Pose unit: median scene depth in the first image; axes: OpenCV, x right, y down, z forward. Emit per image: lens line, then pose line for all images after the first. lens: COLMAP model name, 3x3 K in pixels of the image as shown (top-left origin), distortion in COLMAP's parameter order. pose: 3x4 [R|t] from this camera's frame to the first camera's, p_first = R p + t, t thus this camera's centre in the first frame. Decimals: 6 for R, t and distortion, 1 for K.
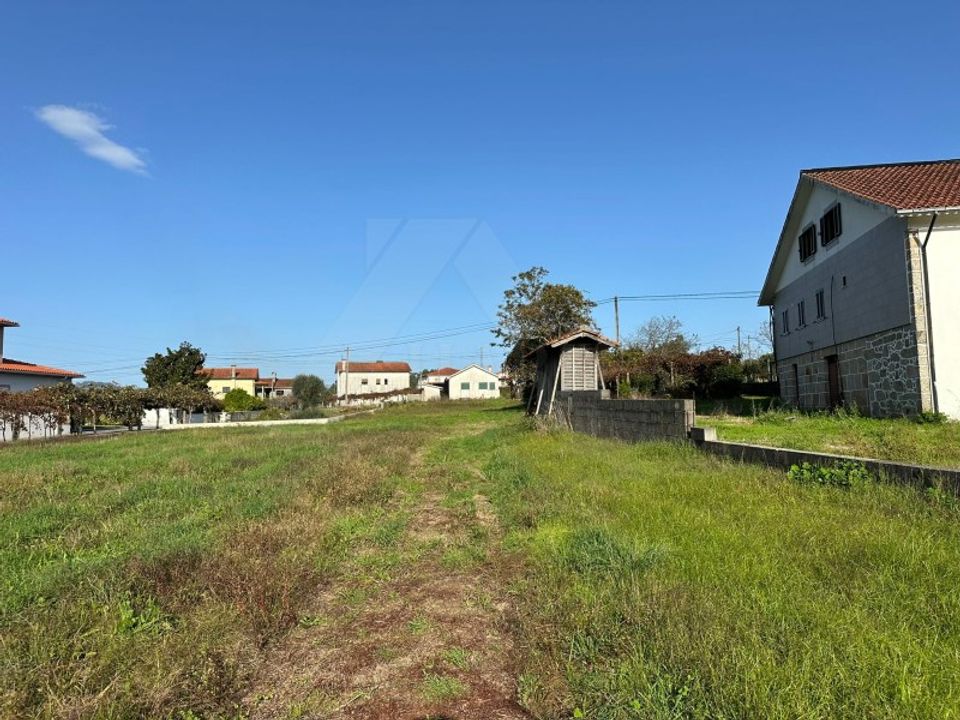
lens RADIAL K [[678.7, 0, 472.9], [0, 678.7, 362.5], [0, 0, 1]] dist [0.004907, -0.006697]
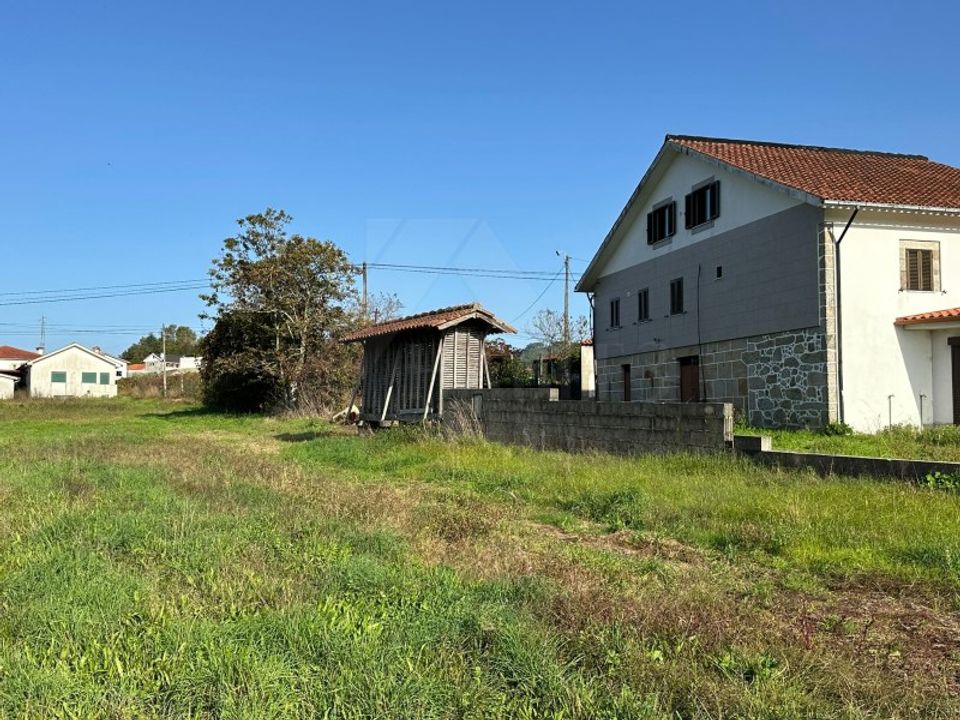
lens RADIAL K [[951.8, 0, 483.2], [0, 951.8, 368.0], [0, 0, 1]] dist [0.104478, 0.000000]
pose [[0.887652, 0.039126, 0.458850, -0.280377], [-0.046789, 0.998891, 0.005340, 0.010613], [-0.458132, -0.026209, 0.888498, 0.044988]]
